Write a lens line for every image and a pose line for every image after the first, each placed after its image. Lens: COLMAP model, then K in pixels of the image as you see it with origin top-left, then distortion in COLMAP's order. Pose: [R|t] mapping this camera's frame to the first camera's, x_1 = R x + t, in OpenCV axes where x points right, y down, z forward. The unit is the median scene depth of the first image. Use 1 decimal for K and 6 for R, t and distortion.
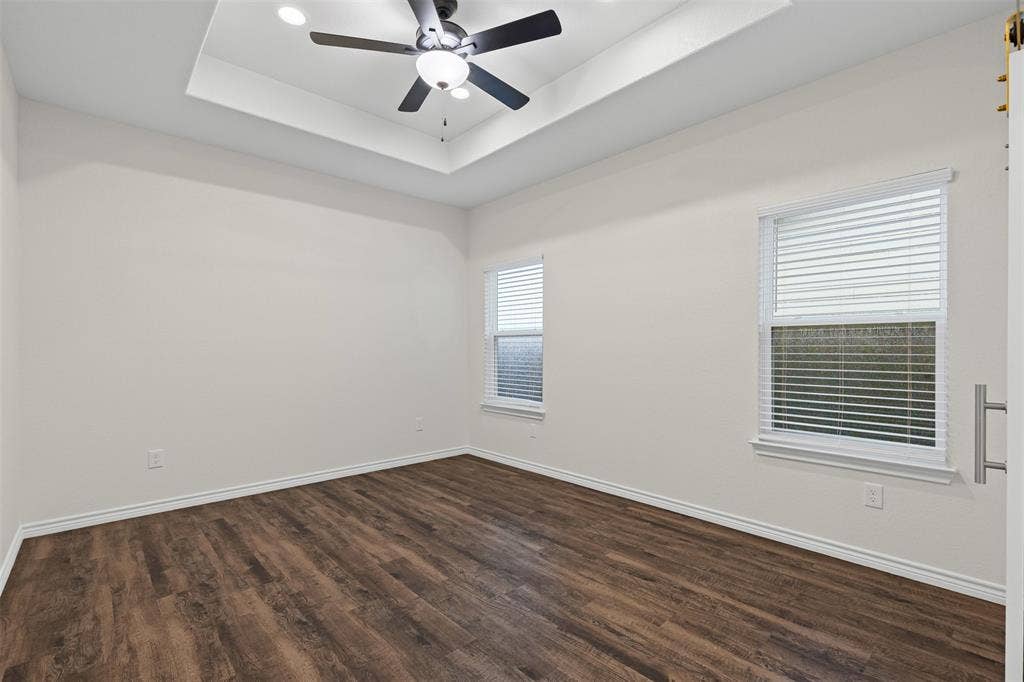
lens RADIAL K [[462.5, 0, 517.8], [0, 462.5, 350.6], [0, 0, 1]] dist [0.006849, -0.000363]
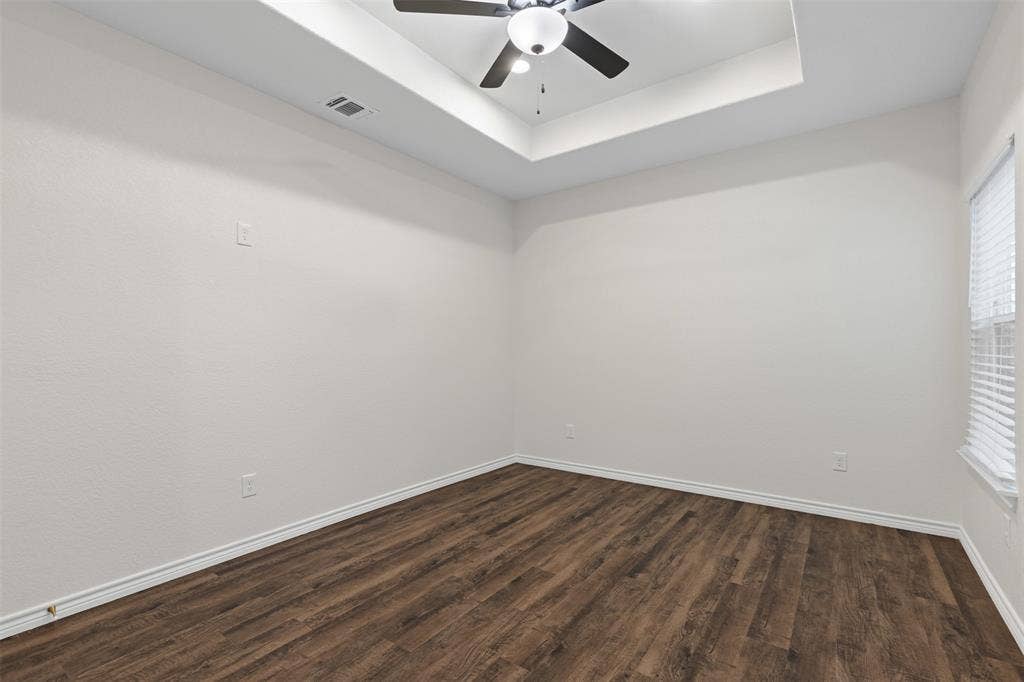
lens RADIAL K [[462.5, 0, 517.8], [0, 462.5, 350.6], [0, 0, 1]] dist [0.006849, -0.000363]
pose [[0.207341, 0.003895, -0.978261, 0.558492], [-0.000994, 0.999992, 0.003771, -0.007812], [0.978268, 0.000190, 0.207343, 0.630912]]
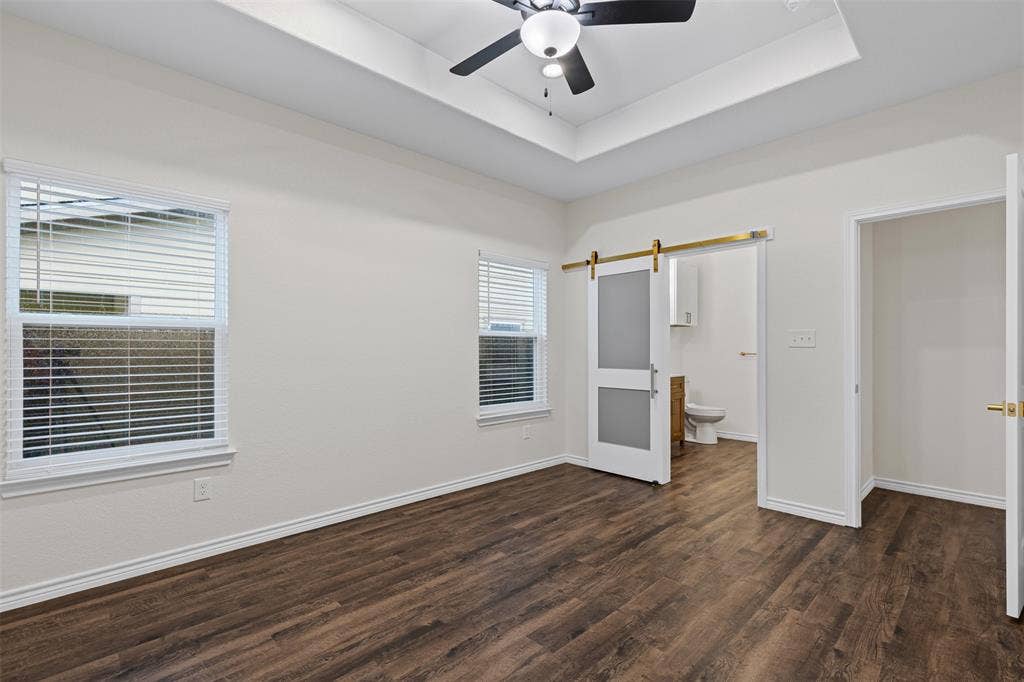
lens RADIAL K [[462.5, 0, 517.8], [0, 462.5, 350.6], [0, 0, 1]] dist [0.006849, -0.000363]
pose [[-0.025473, -0.000592, 0.999675, -0.842846], [0.006535, 0.999978, 0.000758, -0.005198], [-0.999654, 0.006552, -0.025469, 0.887758]]
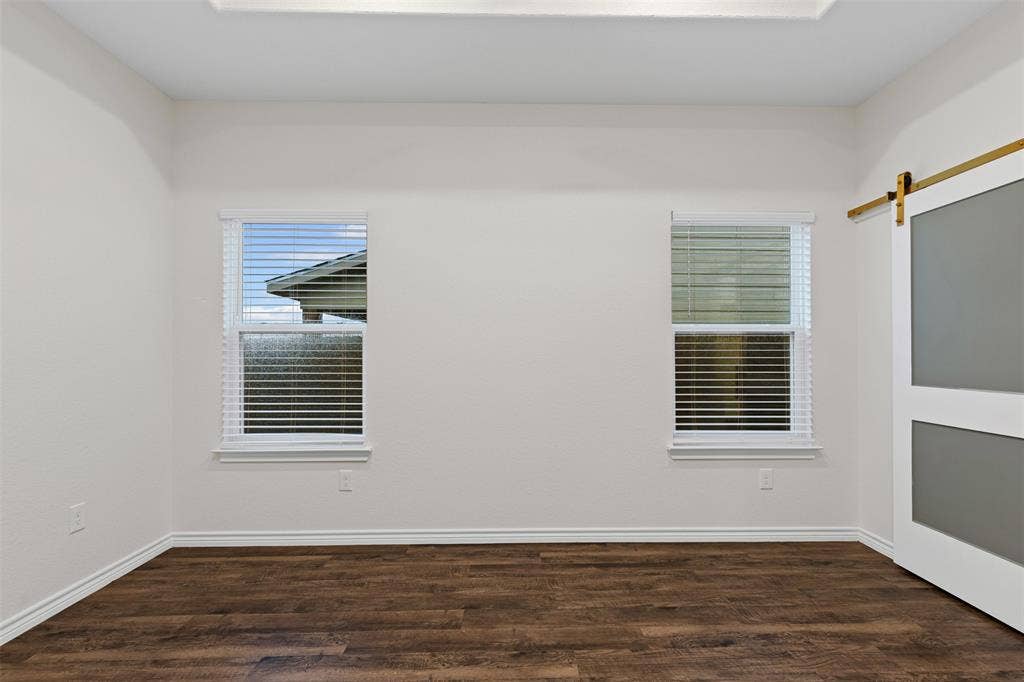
lens RADIAL K [[462.5, 0, 517.8], [0, 462.5, 350.6], [0, 0, 1]] dist [0.006849, -0.000363]
pose [[0.661320, 0.004082, 0.750093, -0.429753], [0.004010, 0.999952, -0.008977, -0.002020], [-0.750094, 0.008944, 0.661271, 0.572303]]
